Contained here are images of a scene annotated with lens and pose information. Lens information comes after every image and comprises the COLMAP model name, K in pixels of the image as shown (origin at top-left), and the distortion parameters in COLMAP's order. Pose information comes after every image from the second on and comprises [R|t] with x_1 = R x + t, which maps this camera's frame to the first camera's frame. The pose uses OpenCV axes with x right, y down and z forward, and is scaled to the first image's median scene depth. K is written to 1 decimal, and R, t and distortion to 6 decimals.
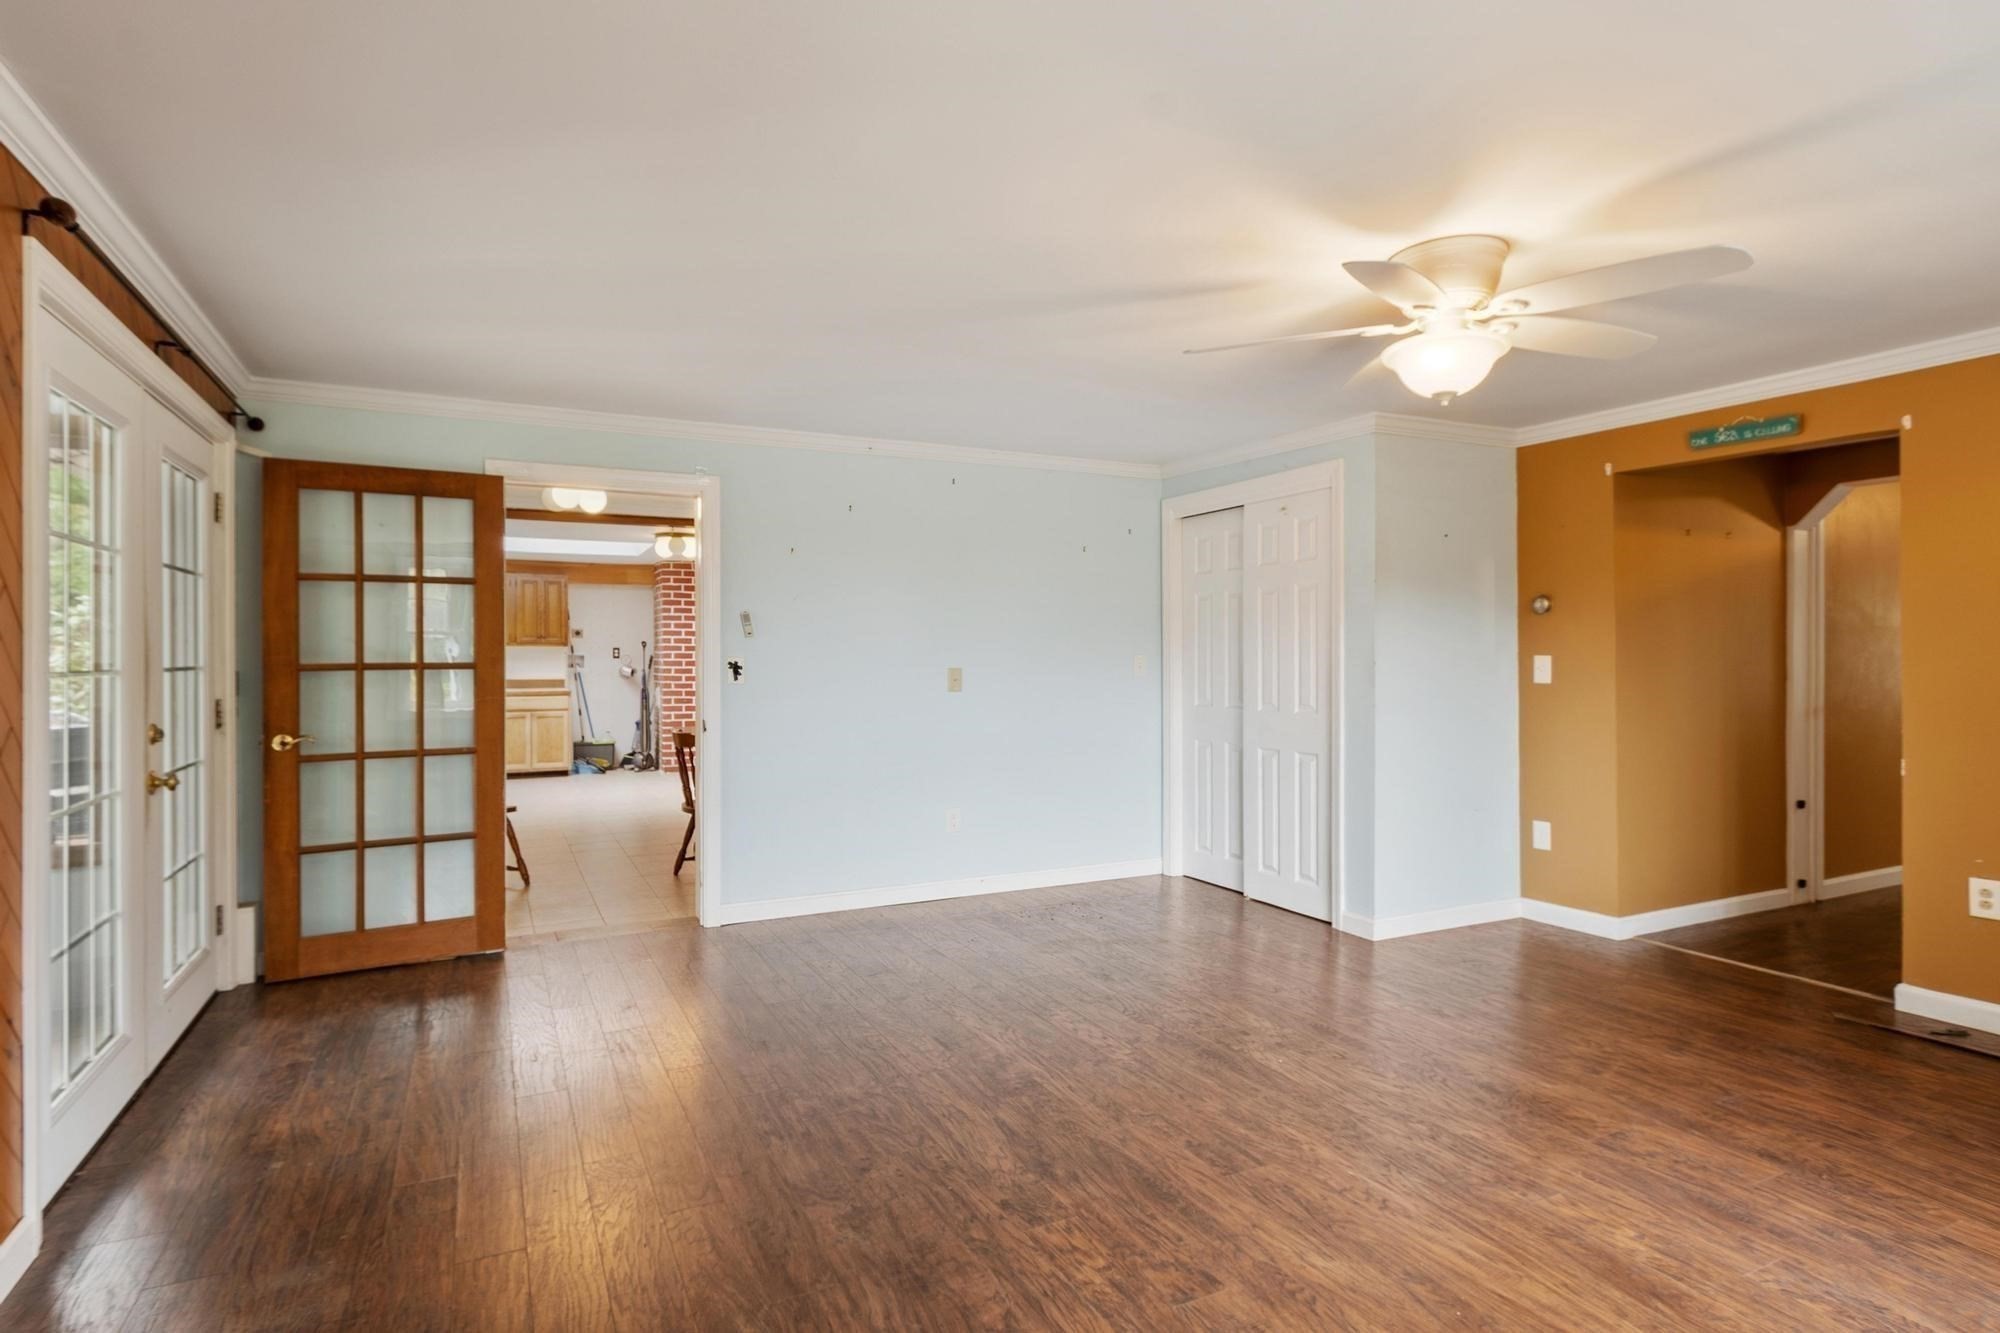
lens RADIAL K [[1012.9, 0, 989.5], [0, 1012.9, 662.0], [0, 0, 1]] dist [-0.000112, 0.000004]
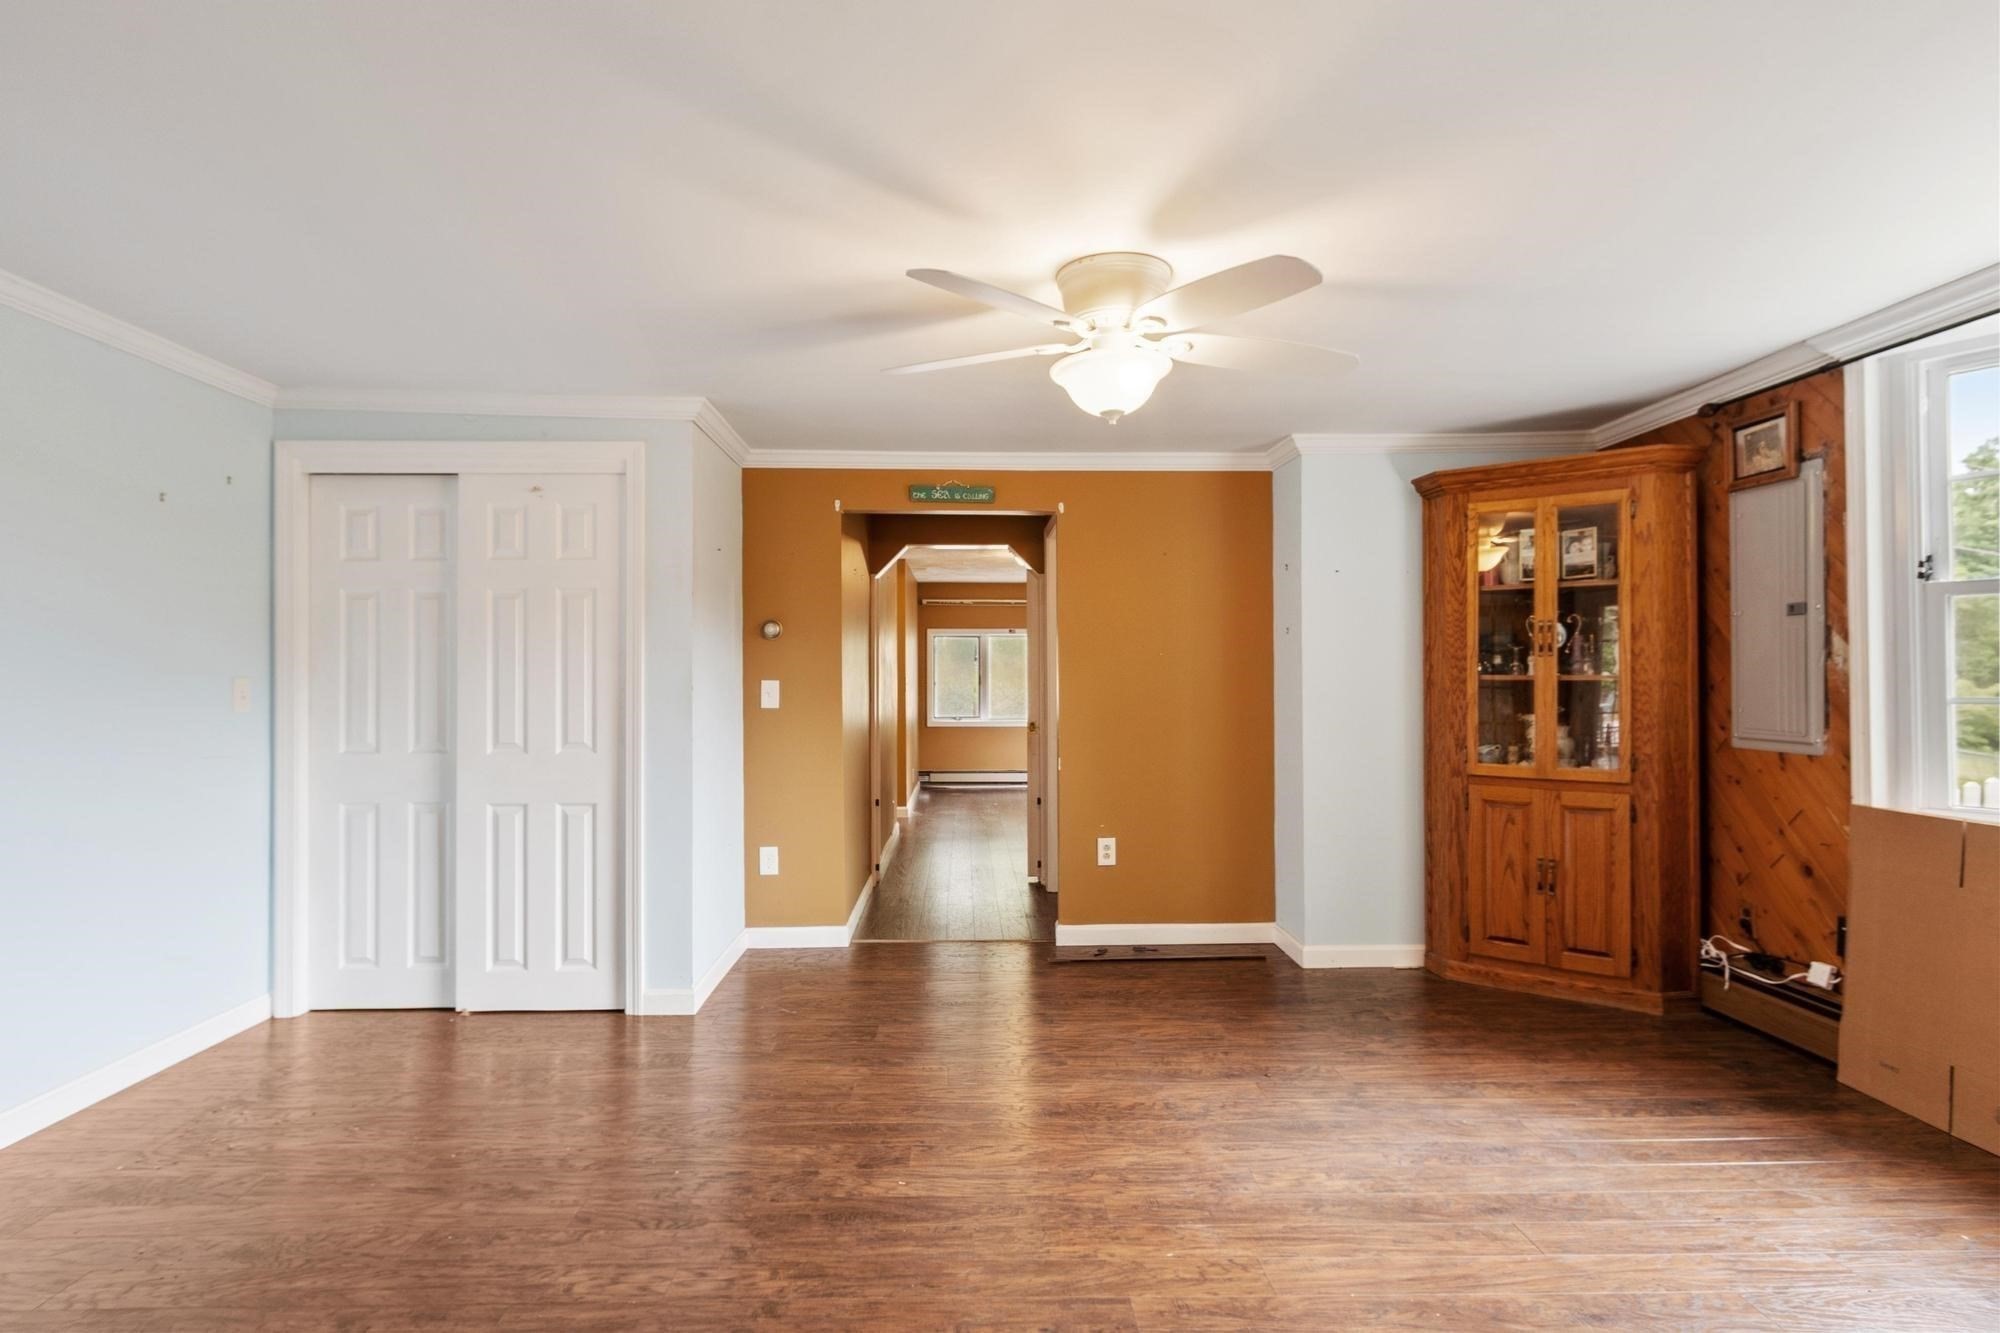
lens RADIAL K [[1012.9, 0, 992.2], [0, 1012.9, 671.4], [0, 0, 1]] dist [-0.000112, 0.000004]
pose [[0.431887, 0.009065, 0.901882, -0.314177], [0.004713, 0.999913, -0.012307, -0.001975], [-0.901915, 0.009566, 0.431807, 0.446374]]
